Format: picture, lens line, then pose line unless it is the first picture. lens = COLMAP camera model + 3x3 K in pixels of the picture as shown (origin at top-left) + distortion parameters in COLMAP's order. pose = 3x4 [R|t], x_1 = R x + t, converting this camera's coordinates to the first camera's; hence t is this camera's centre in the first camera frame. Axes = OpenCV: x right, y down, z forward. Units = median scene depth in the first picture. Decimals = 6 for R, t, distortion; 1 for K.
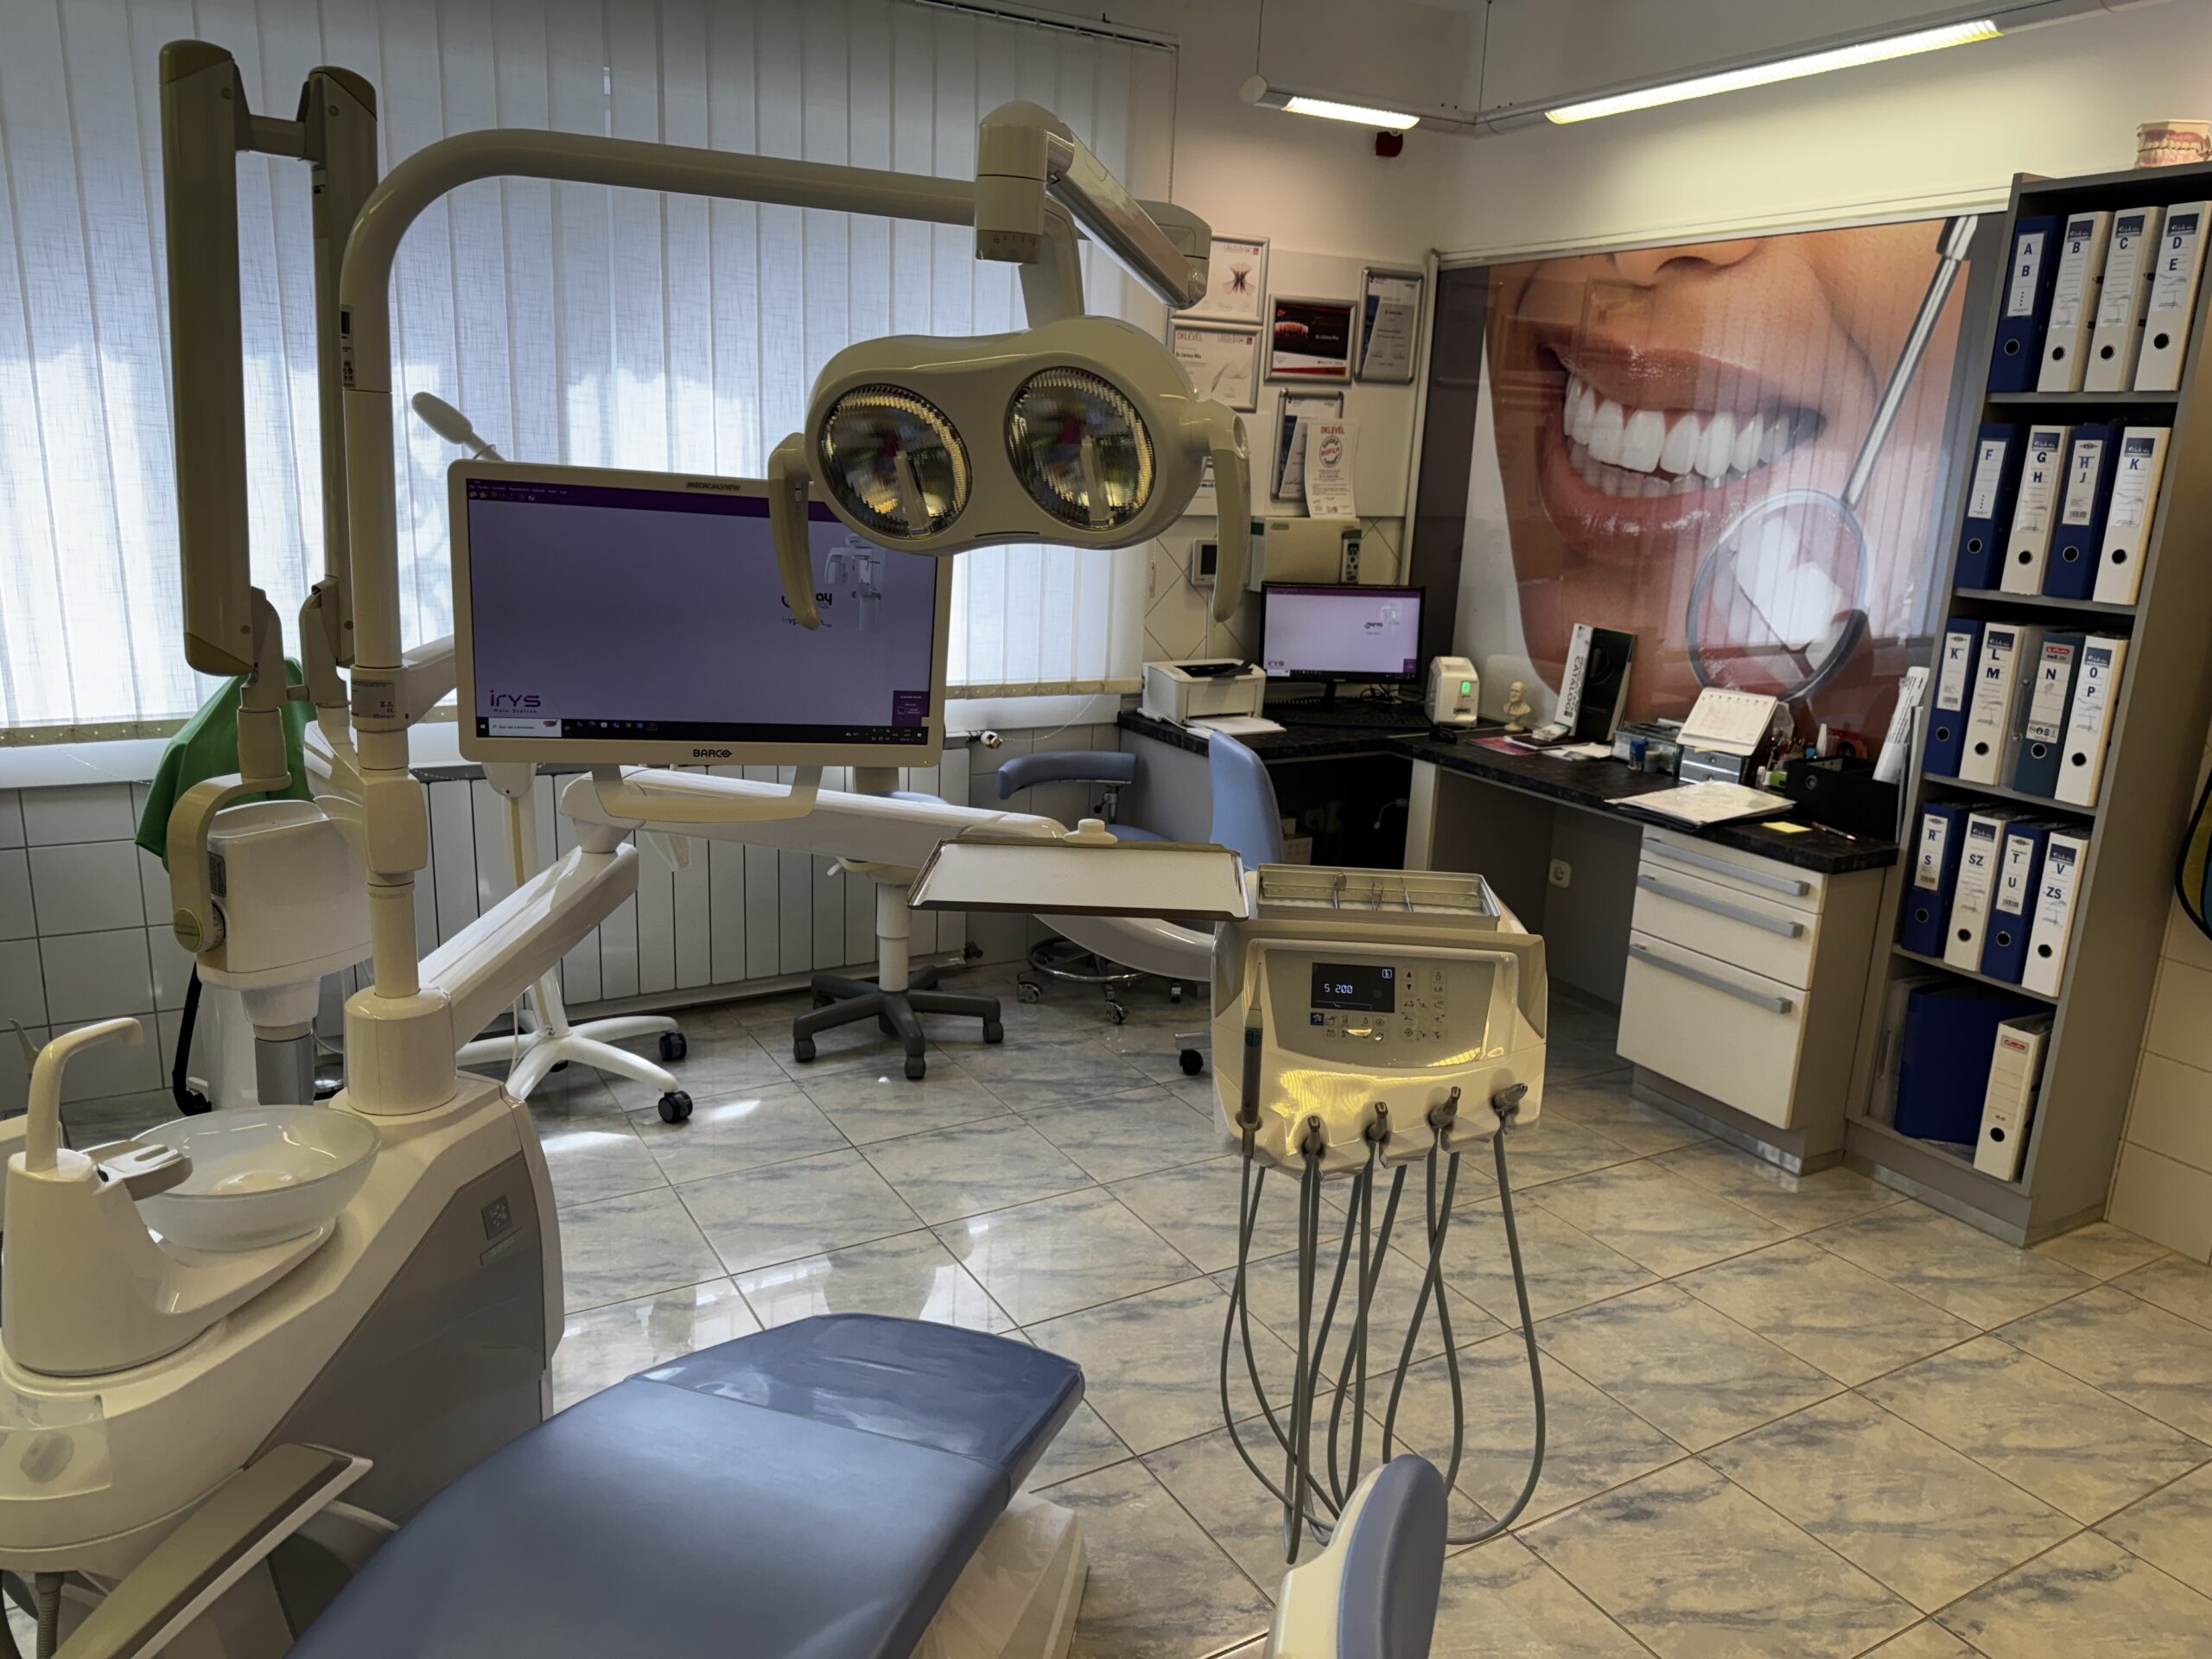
lens RADIAL K [[1568.2, 0, 1106.0], [0, 1568.2, 829.5], [0, 0, 1]] dist [0.044511, 0.000325]
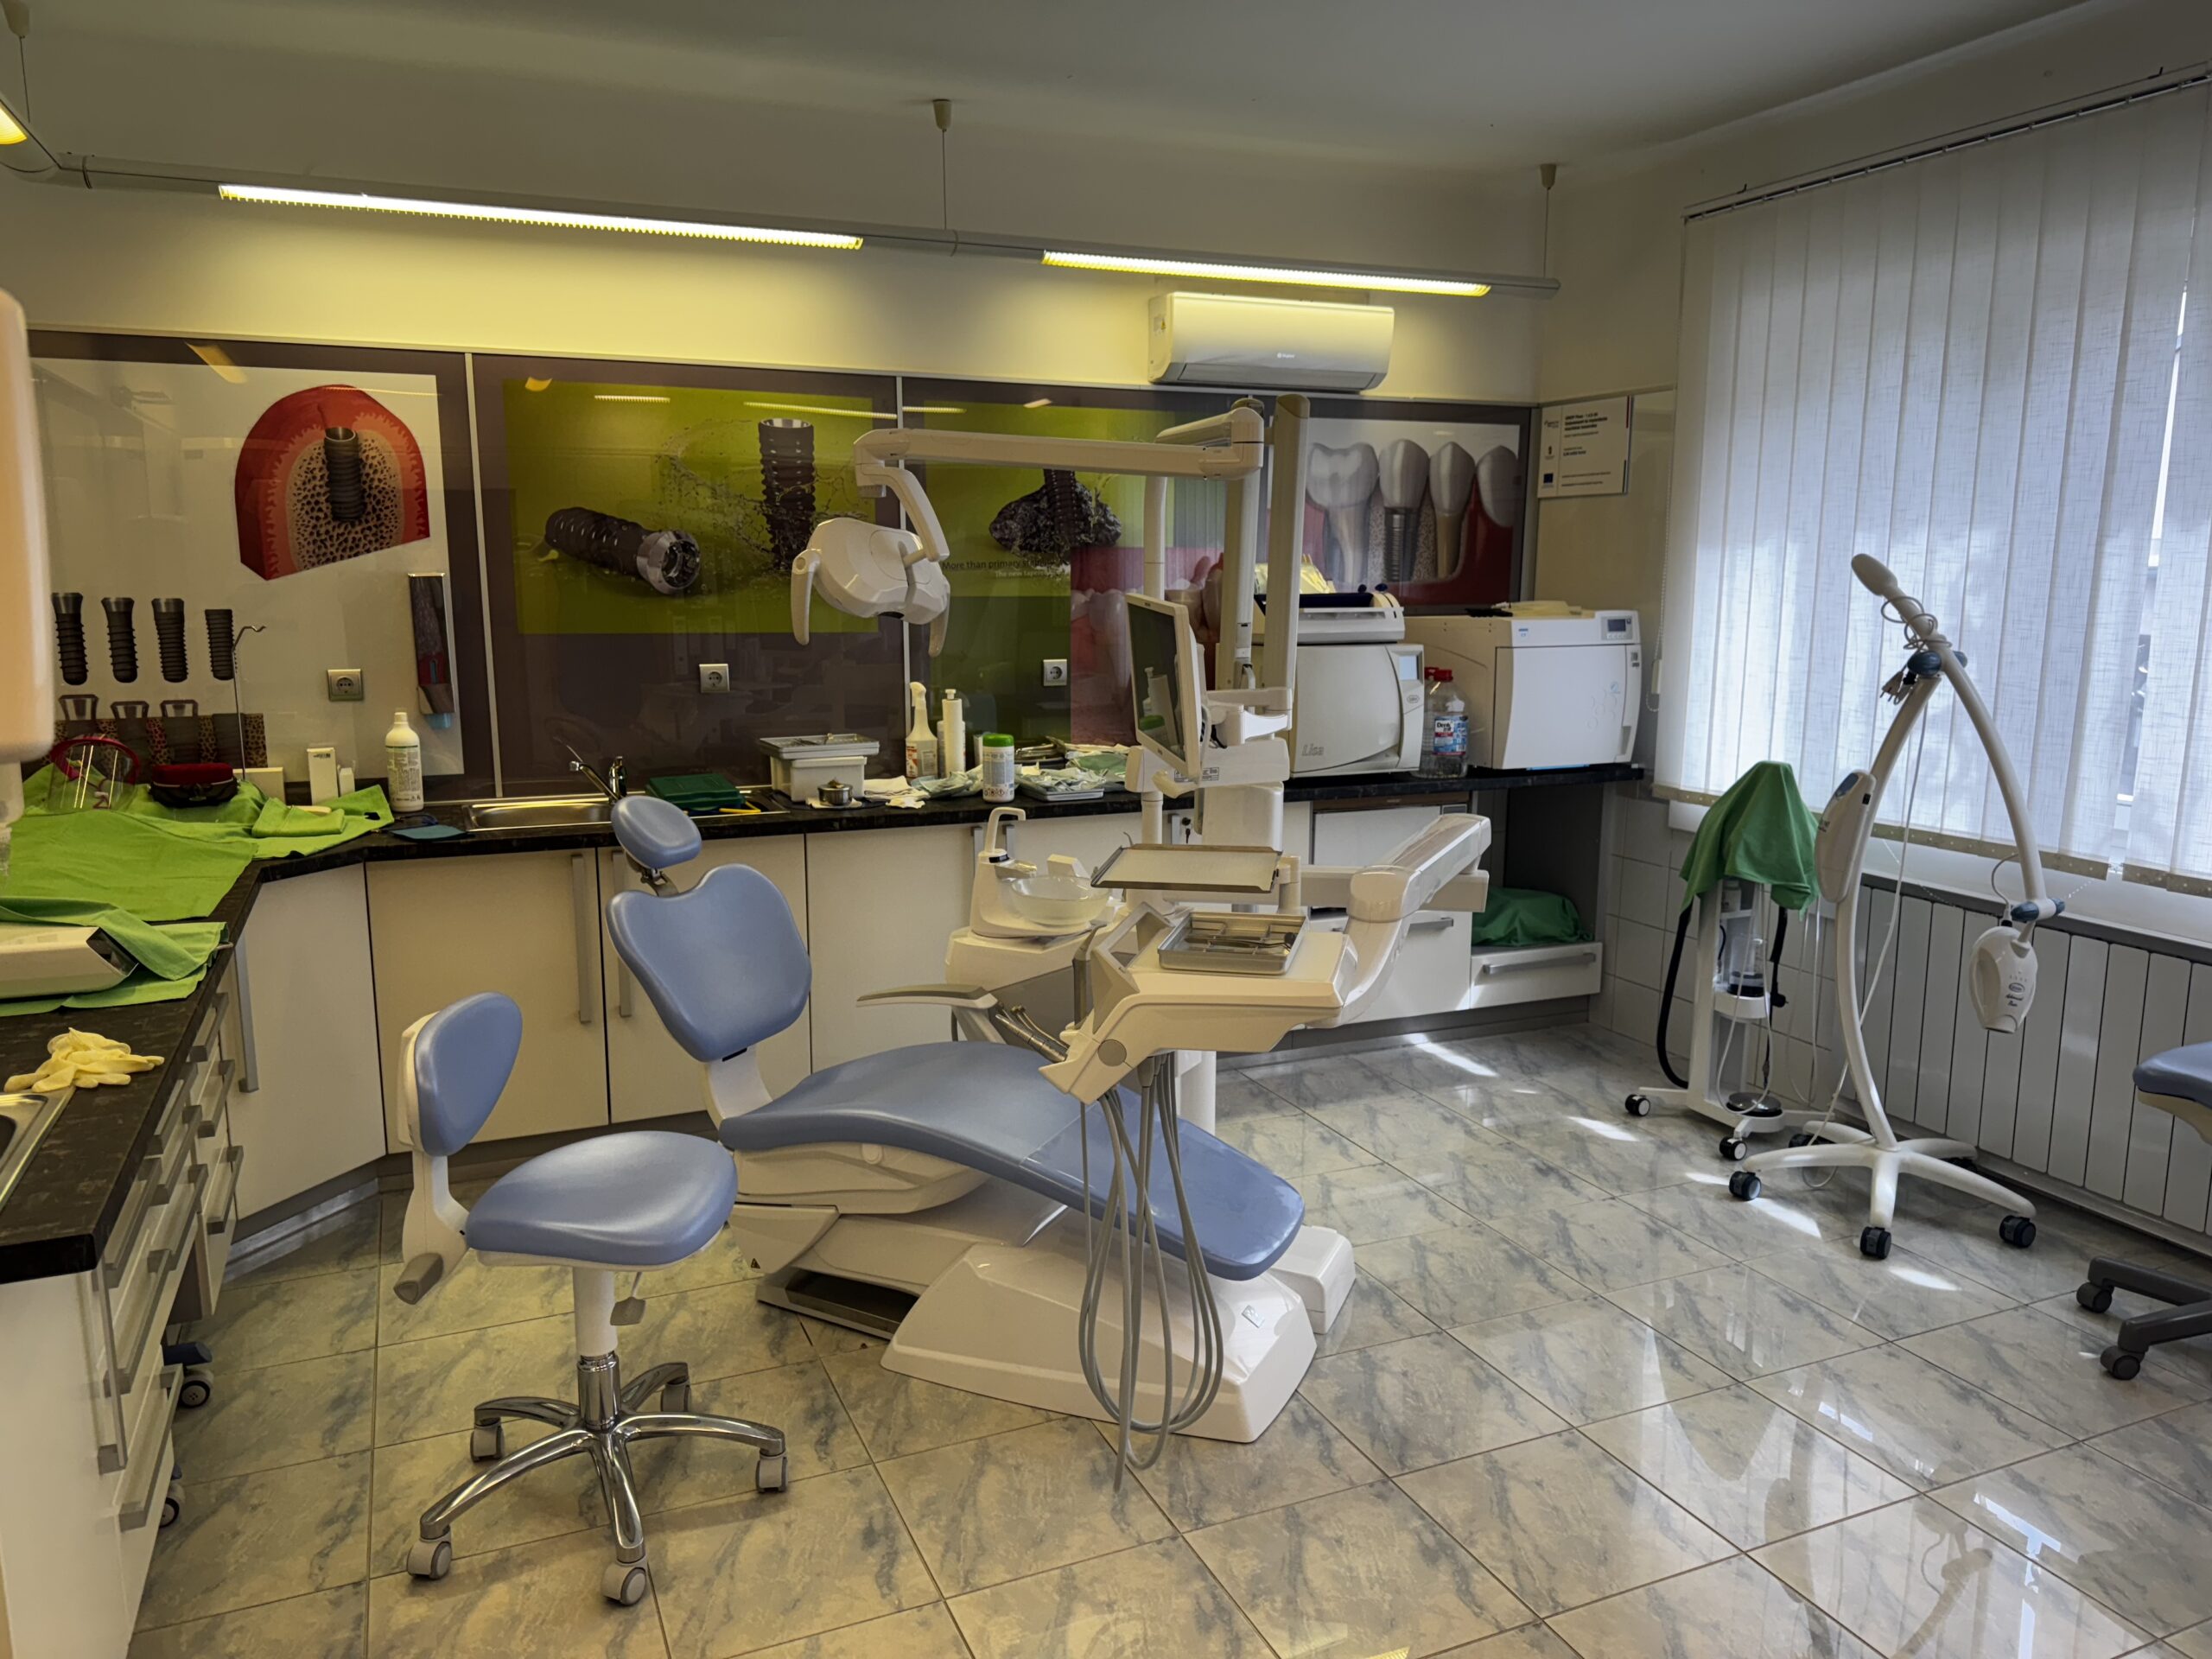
lens RADIAL K [[1568.2, 0, 1106.0], [0, 1568.2, 829.5], [0, 0, 1]] dist [0.044511, 0.000325]
pose [[-0.119485, 0.130282, -0.984251, 0.736647], [-0.247036, 0.956274, 0.156568, -0.110865], [0.961611, 0.261853, -0.082076, 0.535646]]
